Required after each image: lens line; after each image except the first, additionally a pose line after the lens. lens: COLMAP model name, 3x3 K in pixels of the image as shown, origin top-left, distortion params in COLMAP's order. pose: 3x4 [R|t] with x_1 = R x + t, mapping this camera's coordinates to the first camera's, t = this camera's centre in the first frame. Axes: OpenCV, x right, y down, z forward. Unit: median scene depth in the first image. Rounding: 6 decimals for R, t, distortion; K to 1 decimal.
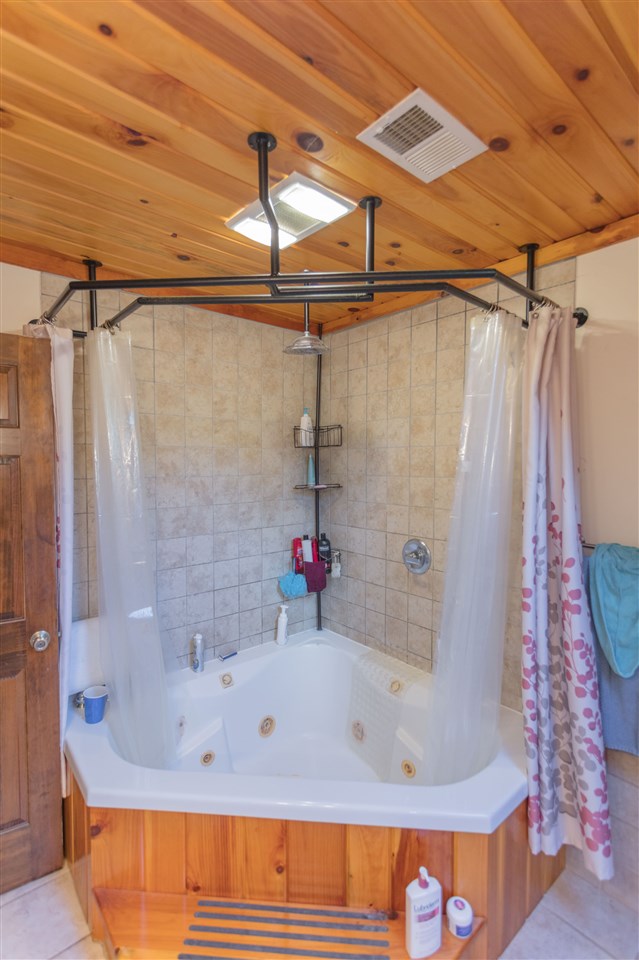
lens RADIAL K [[450.0, 0, 320.2], [0, 450.0, 479.3], [0, 0, 1]] dist [0.004192, 0.000658]
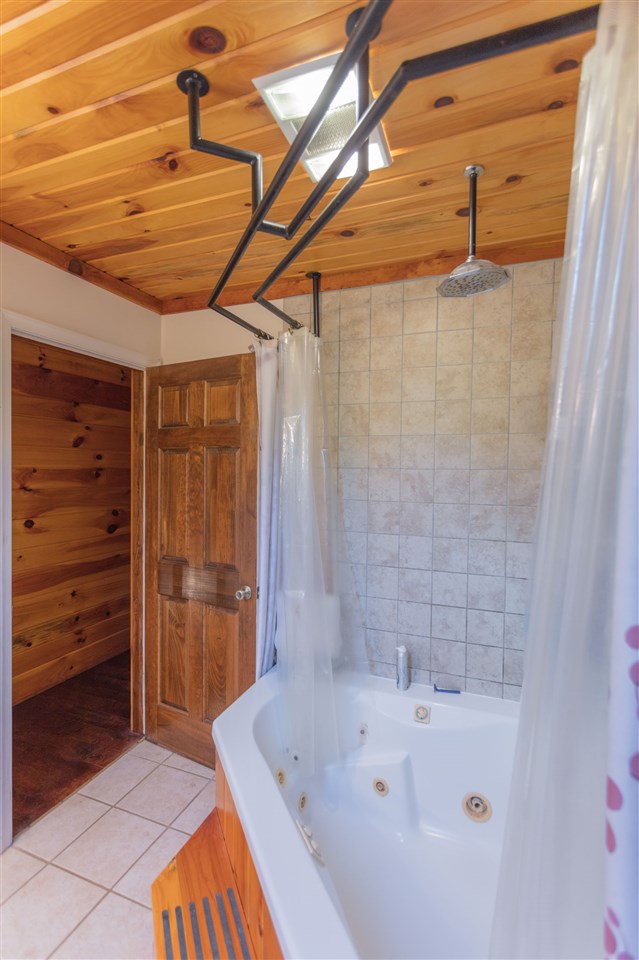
lens RADIAL K [[450.0, 0, 318.6], [0, 450.0, 479.2], [0, 0, 1]] dist [0.004192, 0.000658]
pose [[0.474763, 0.025103, -0.879755, 0.411001], [-0.045867, 0.998941, 0.003752, 0.019474], [0.878918, 0.038571, 0.475412, 0.411376]]
